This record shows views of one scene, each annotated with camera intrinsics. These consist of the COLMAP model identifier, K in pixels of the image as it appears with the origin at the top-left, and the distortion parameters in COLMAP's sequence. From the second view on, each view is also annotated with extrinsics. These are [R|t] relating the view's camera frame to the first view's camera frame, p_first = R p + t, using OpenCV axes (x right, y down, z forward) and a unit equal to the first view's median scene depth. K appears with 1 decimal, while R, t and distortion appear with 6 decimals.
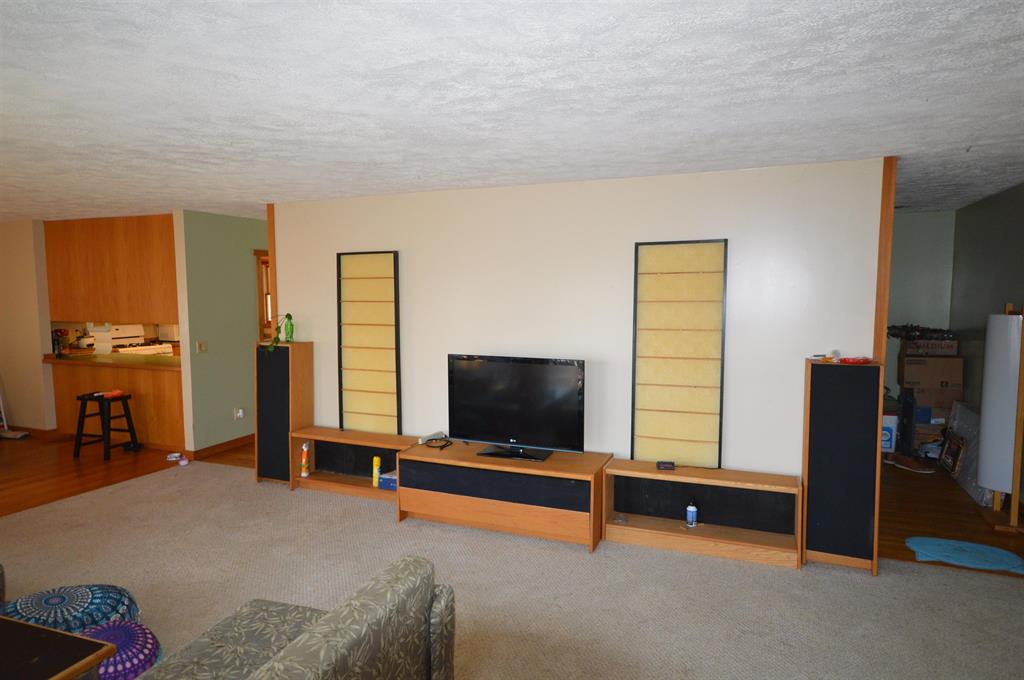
lens RADIAL K [[637.3, 0, 512.0], [0, 637.3, 340.0], [0, 0, 1]] dist [0.001752, -0.000356]
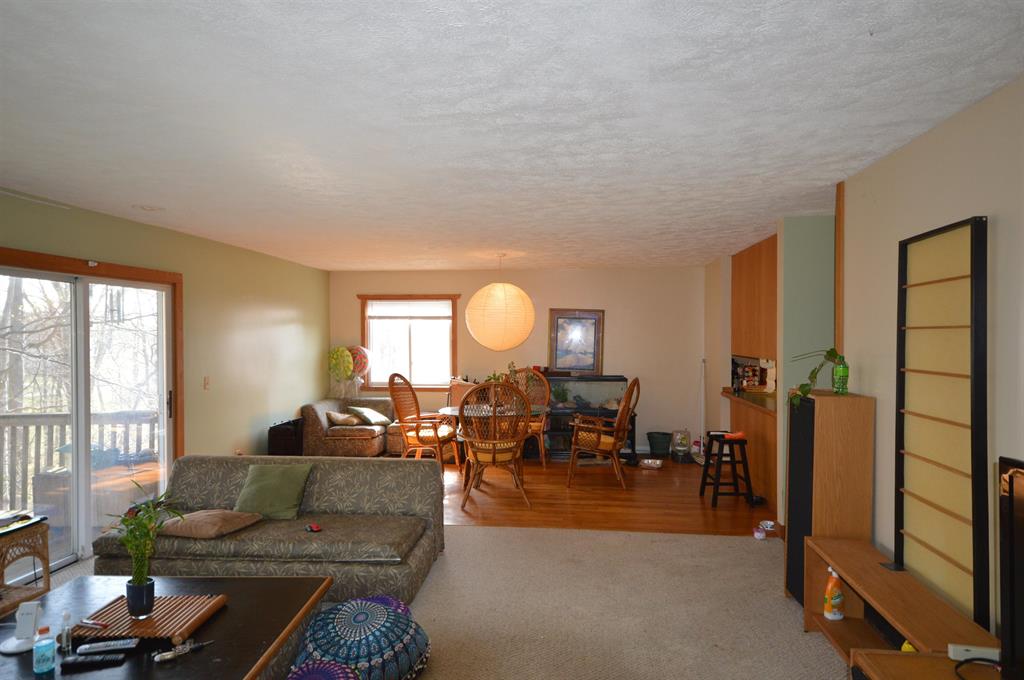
lens RADIAL K [[622.7, 0, 512.0], [0, 622.7, 340.0], [0, 0, 1]] dist [0.000074, -0.000439]
pose [[0.265703, 0.008970, -0.964013, 0.160228], [-0.078115, 0.996869, -0.012255, -0.017514], [0.960885, 0.078560, 0.265572, 0.530370]]
